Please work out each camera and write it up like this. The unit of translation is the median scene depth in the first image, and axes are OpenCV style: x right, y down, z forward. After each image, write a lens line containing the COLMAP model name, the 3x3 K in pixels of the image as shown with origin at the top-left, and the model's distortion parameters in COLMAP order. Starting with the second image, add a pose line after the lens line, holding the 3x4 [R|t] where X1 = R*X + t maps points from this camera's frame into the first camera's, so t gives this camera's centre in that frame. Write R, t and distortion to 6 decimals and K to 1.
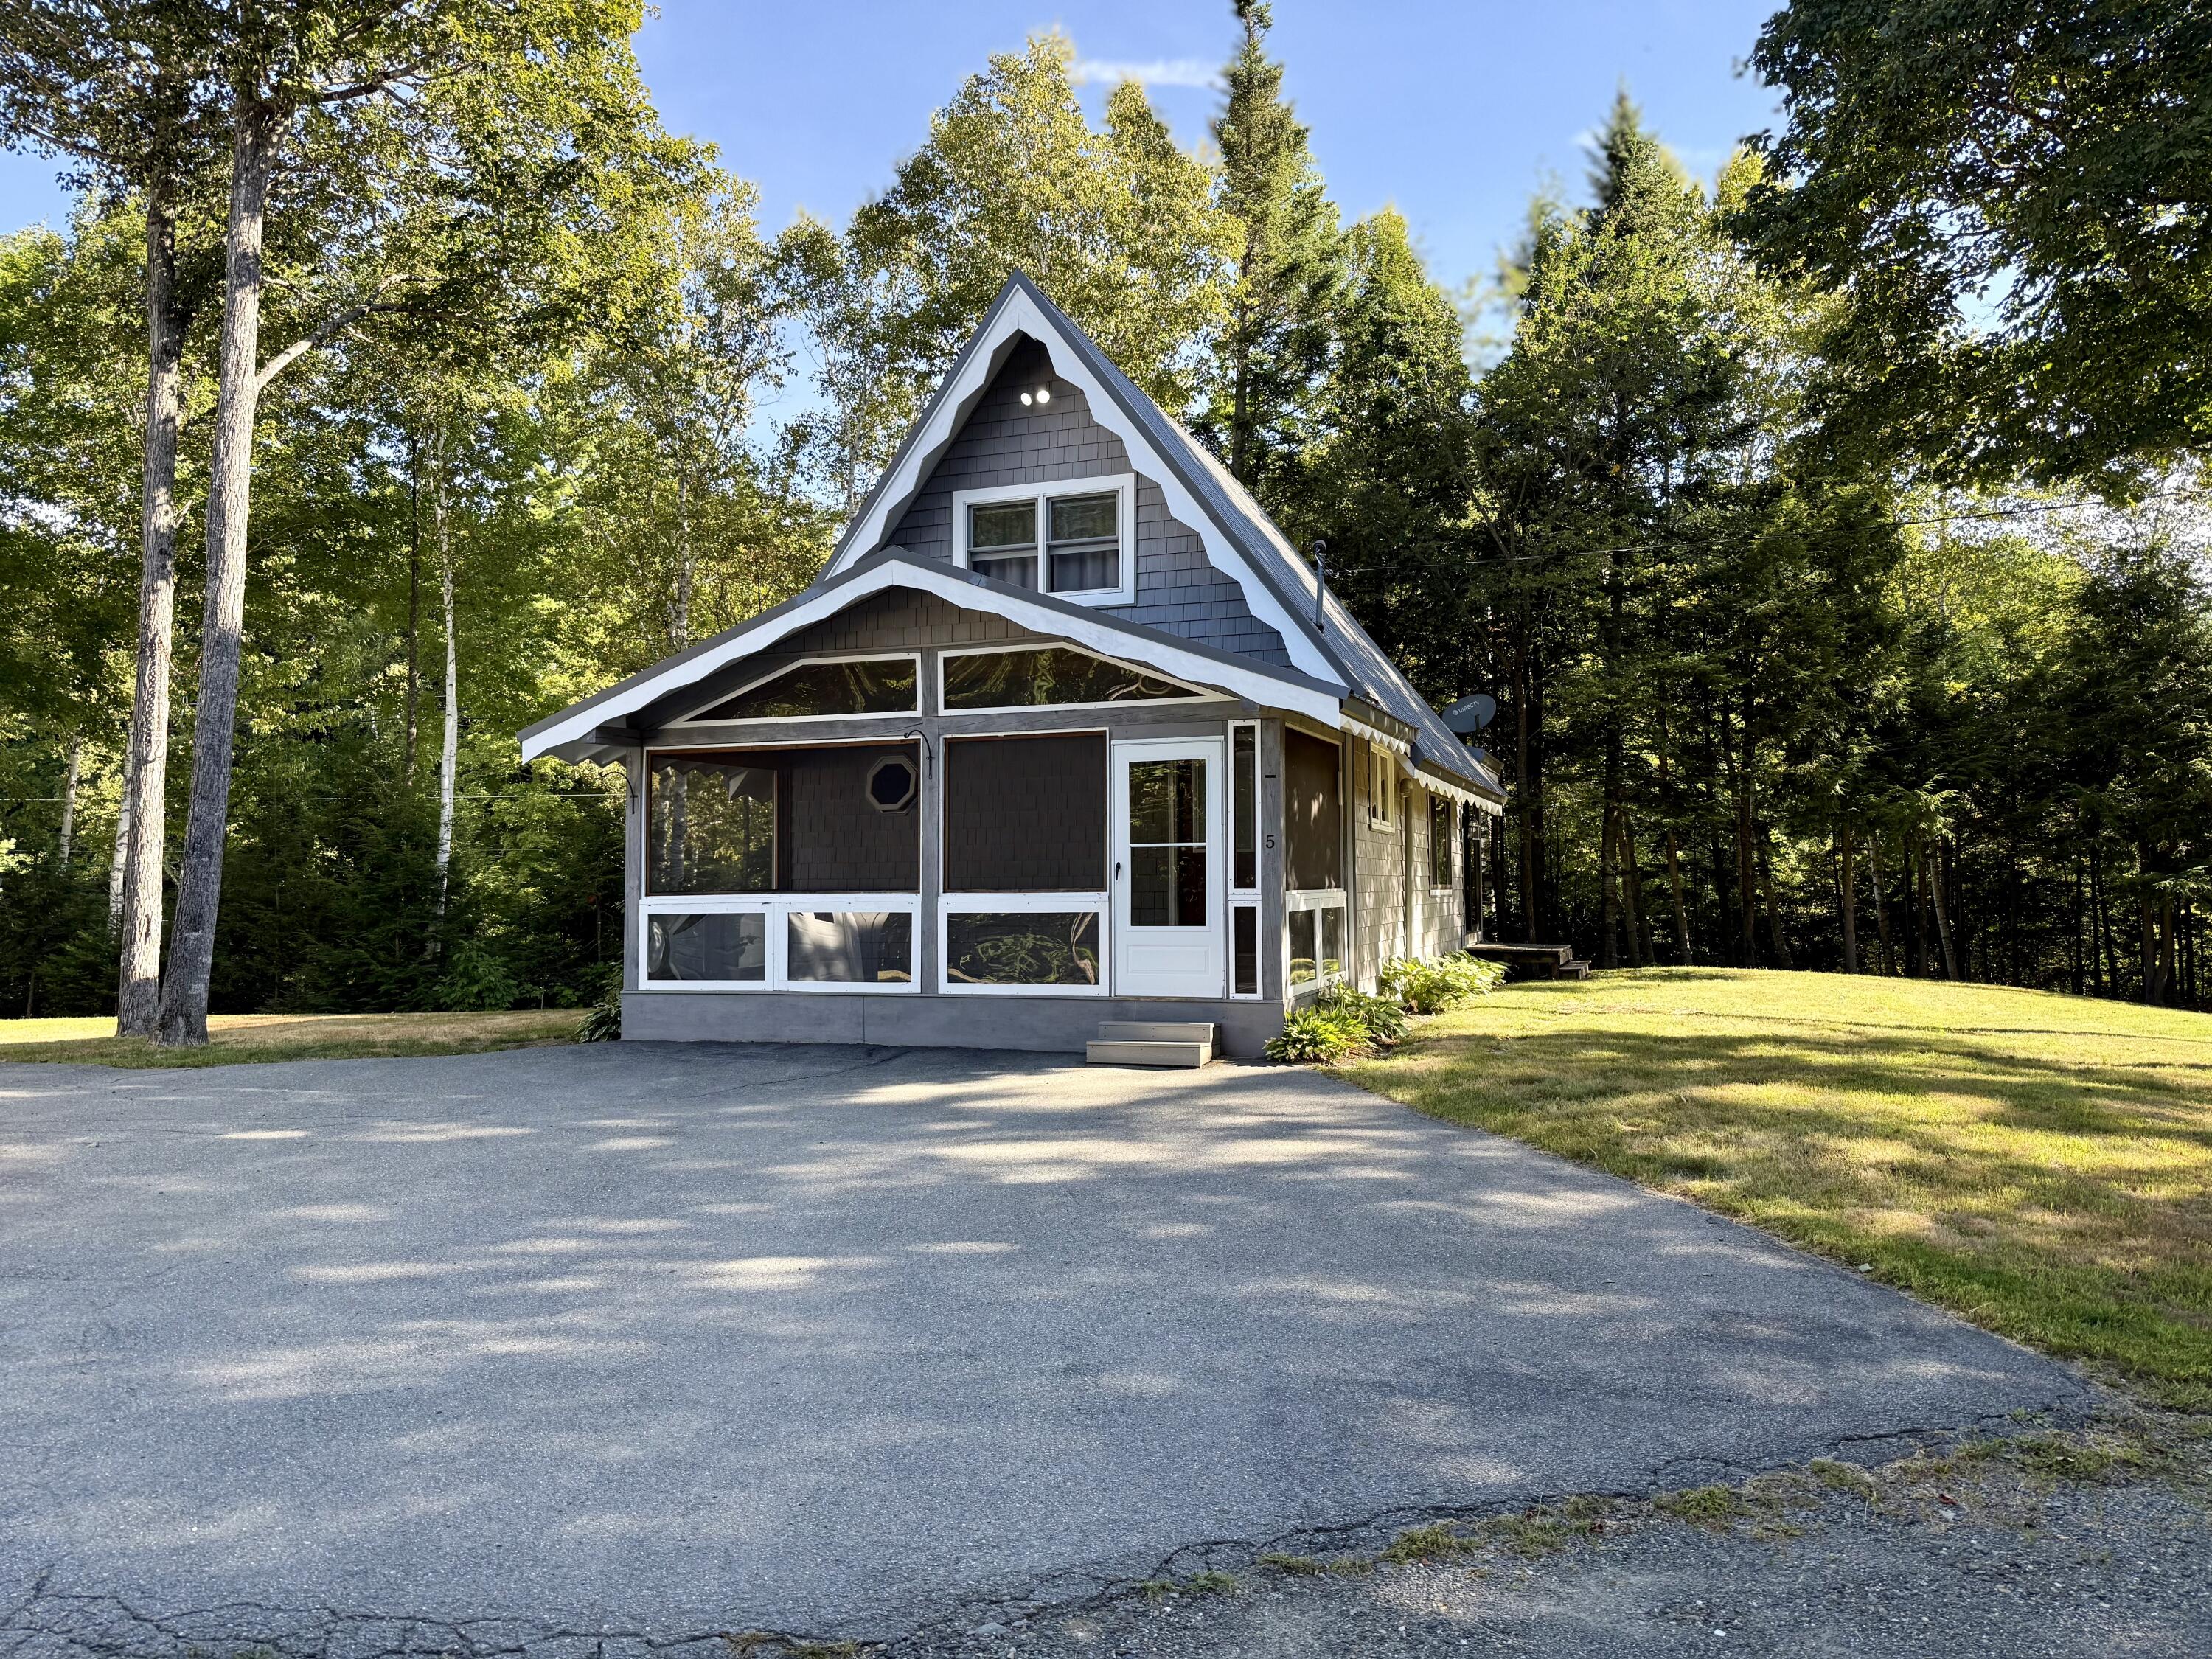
lens RADIAL K [[1550.8, 0, 1111.1], [0, 1550.8, 834.9], [0, 0, 1]] dist [0.067690, -0.070922]
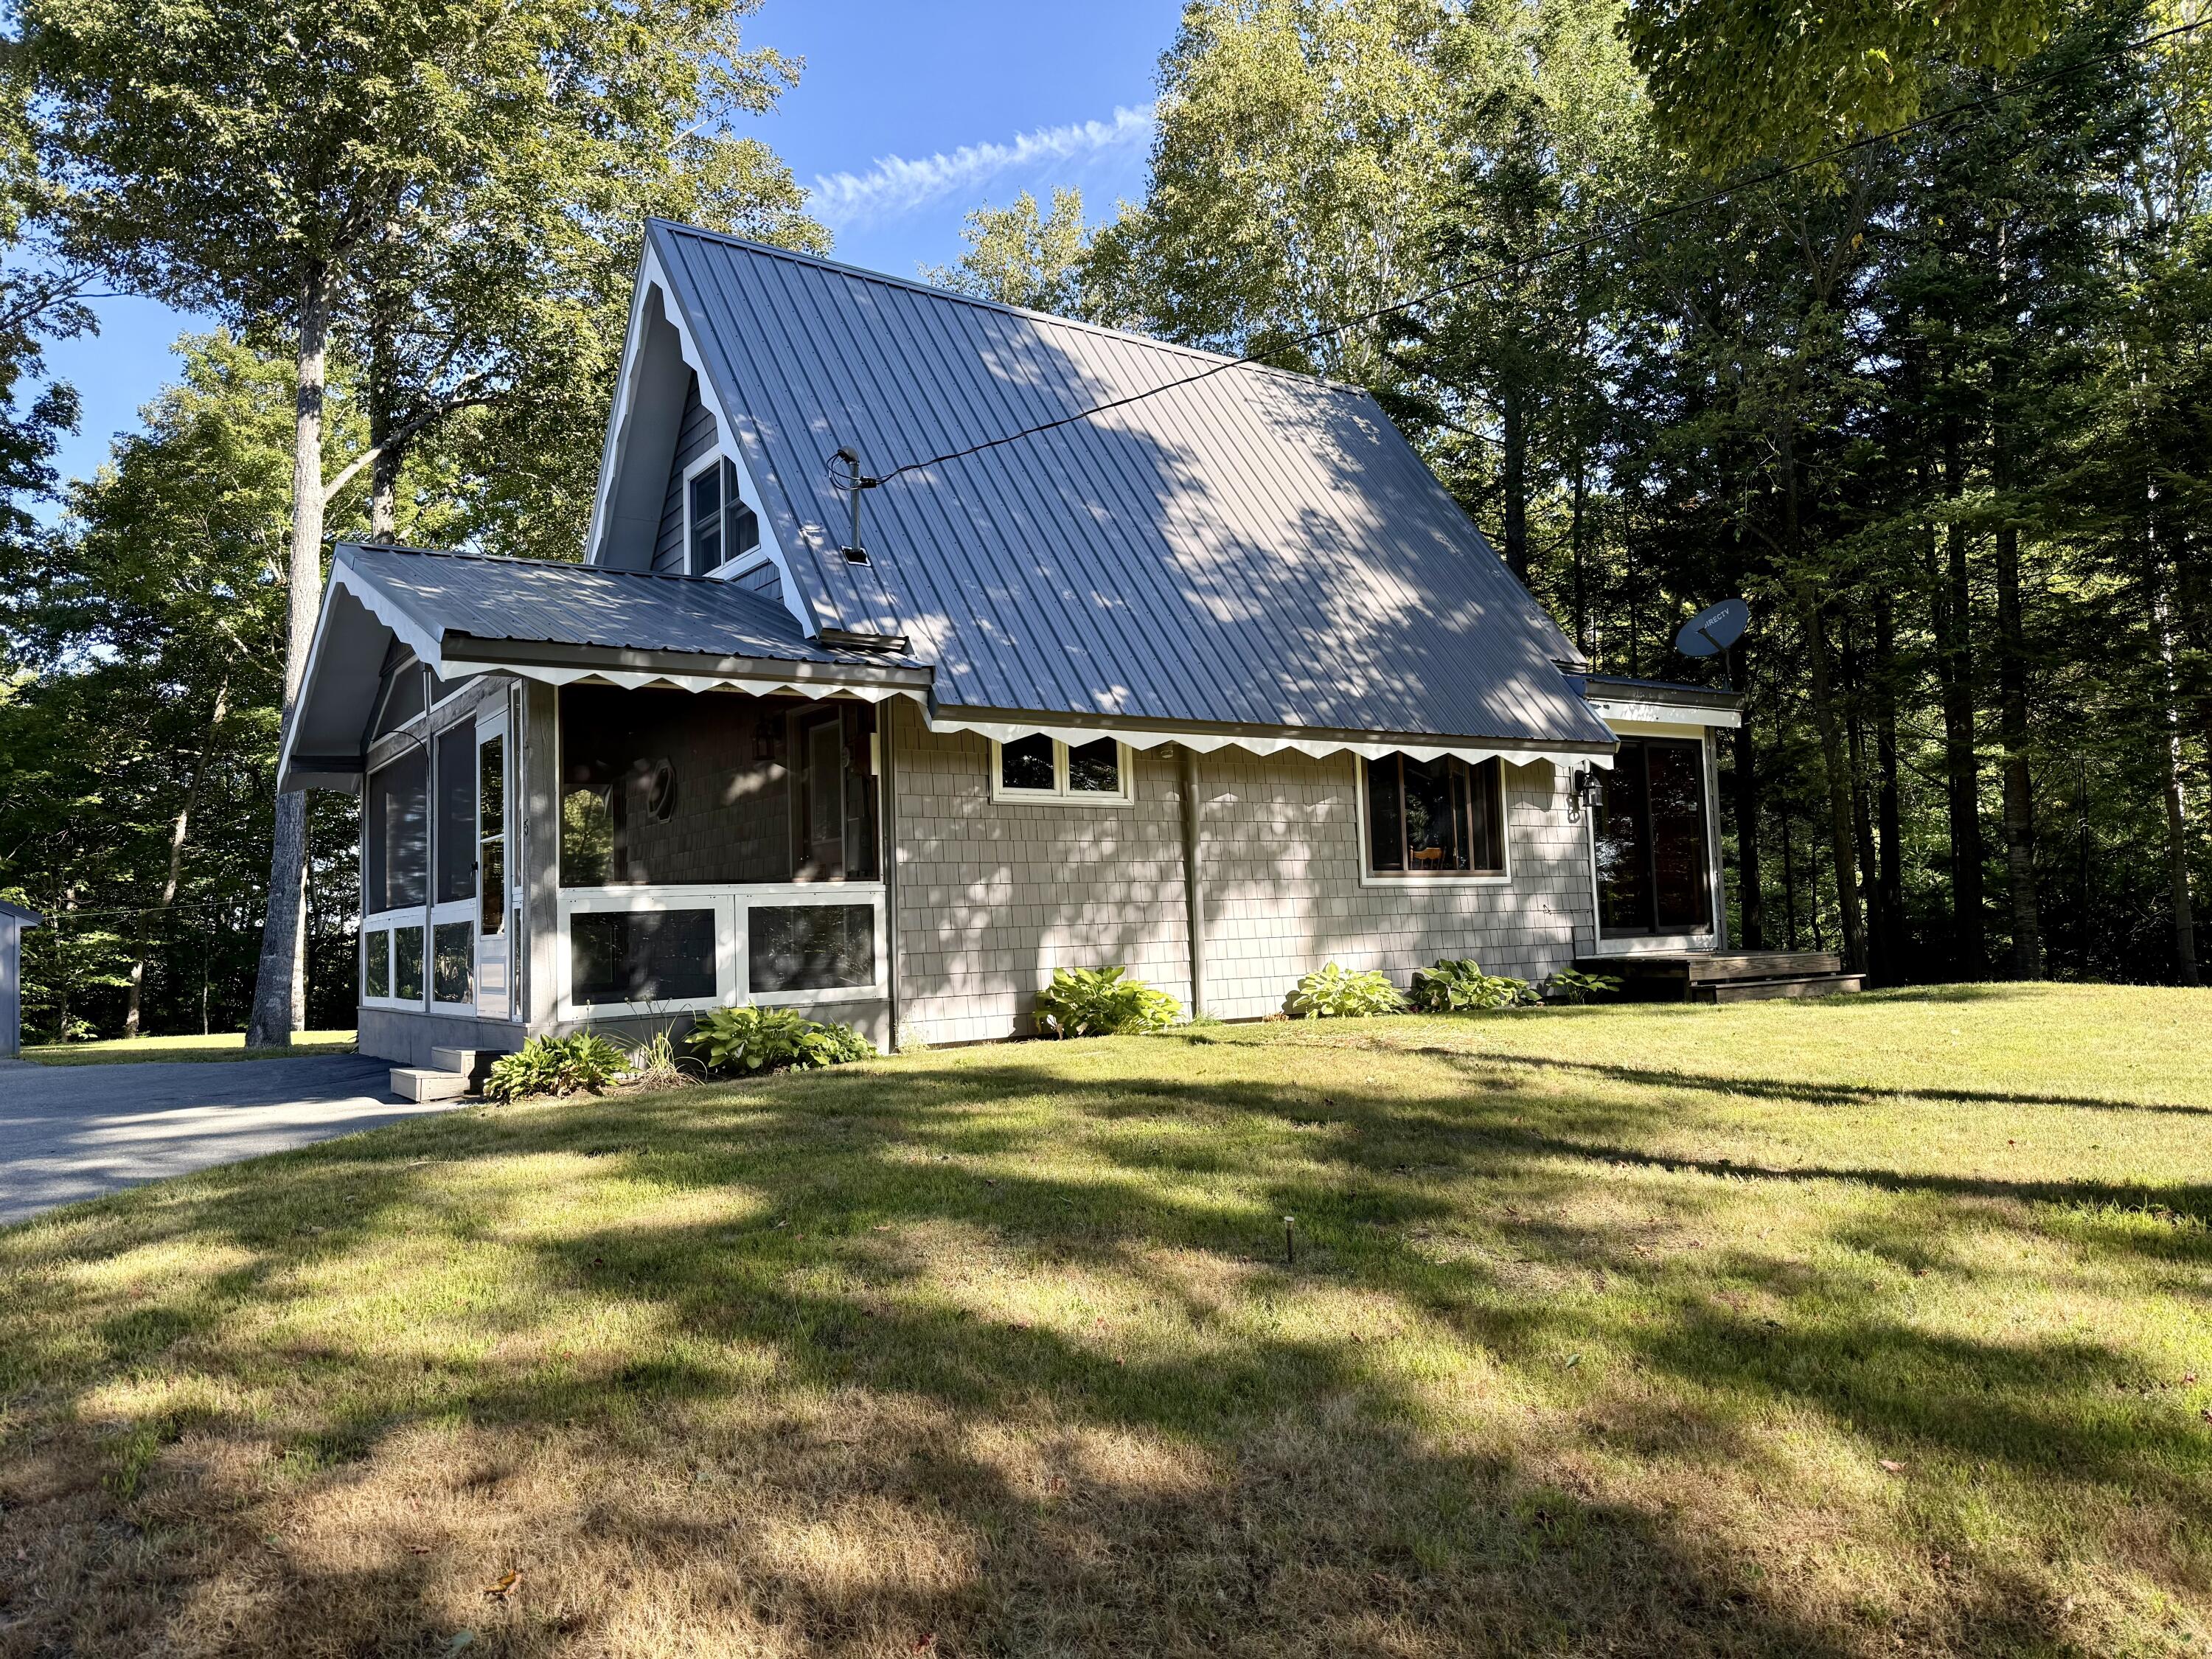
lens RADIAL K [[1550.8, 0, 1105.9], [0, 1550.8, 832.3], [0, 0, 1]] dist [0.067690, -0.070922]
pose [[0.818221, -0.059393, -0.571828, 0.707020], [0.048918, 0.998235, -0.033685, 0.042422], [0.572819, -0.000410, 0.819682, 0.431075]]
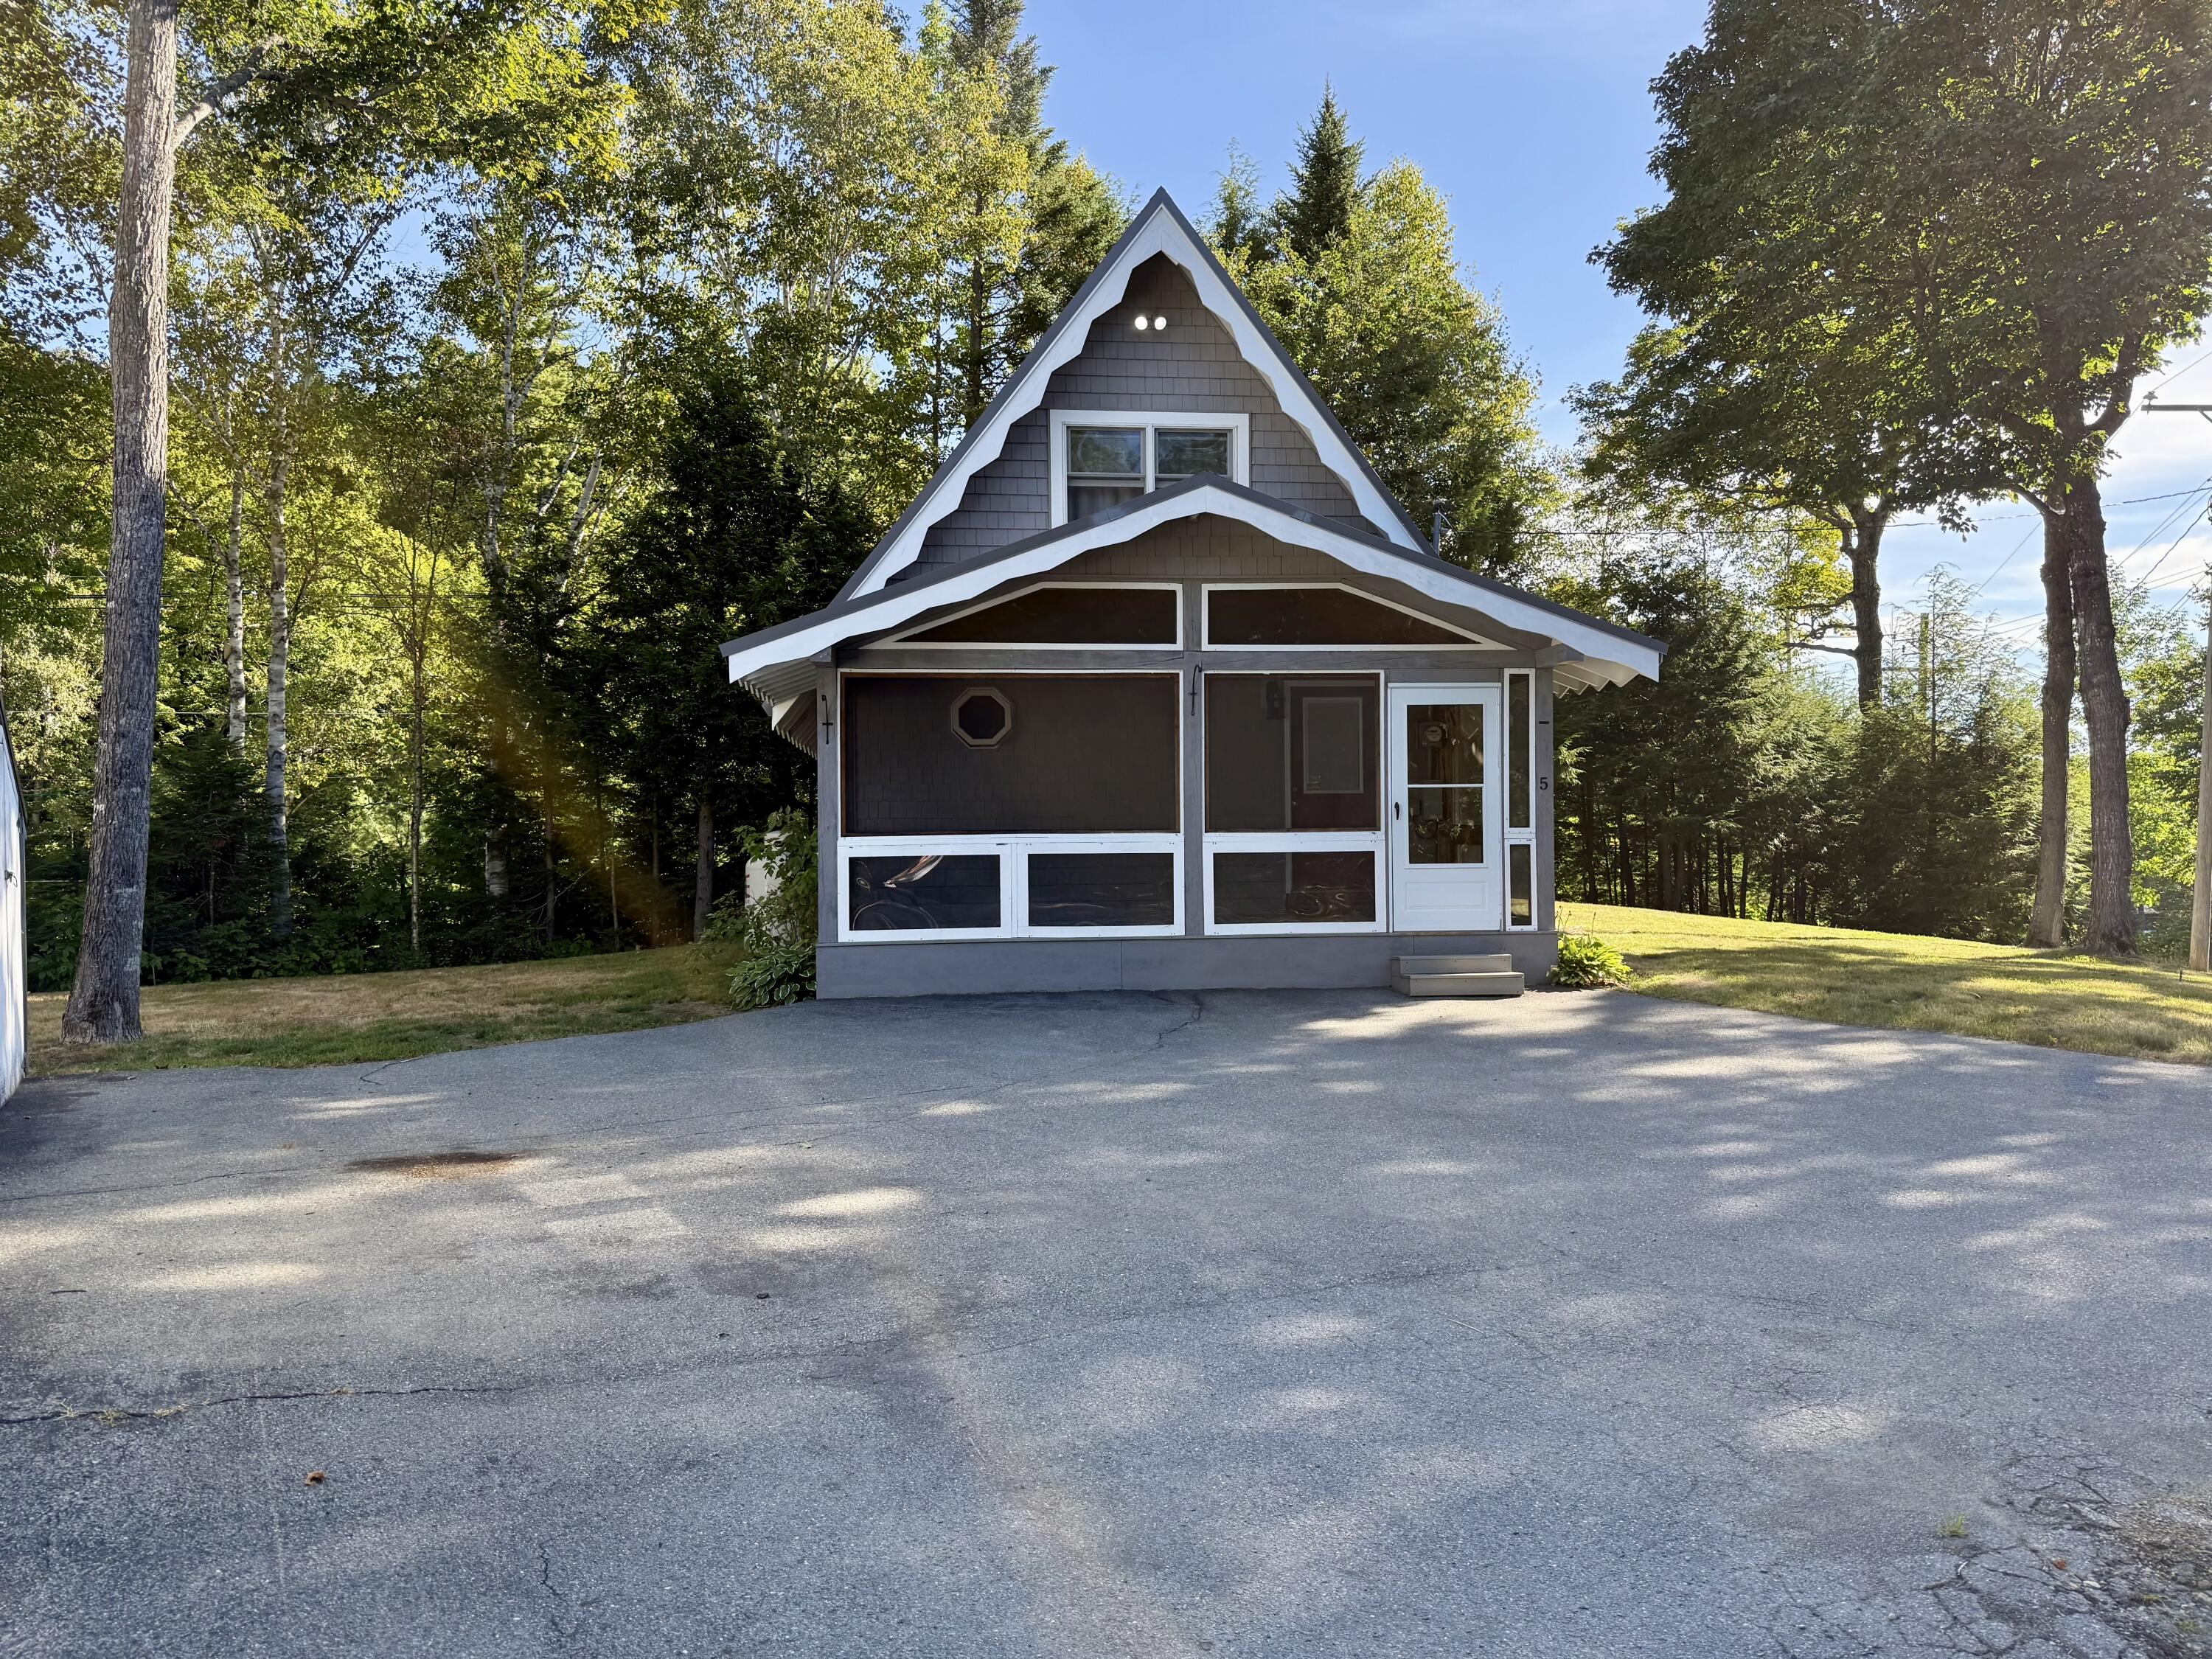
lens RADIAL K [[1550.8, 0, 1105.8], [0, 1550.8, 836.9], [0, 0, 1]] dist [0.067690, -0.070922]
pose [[0.894414, -0.003601, 0.447225, -0.561679], [-0.013310, 0.999310, 0.034665, 0.006689], [-0.447041, -0.036958, 0.893750, 0.145104]]
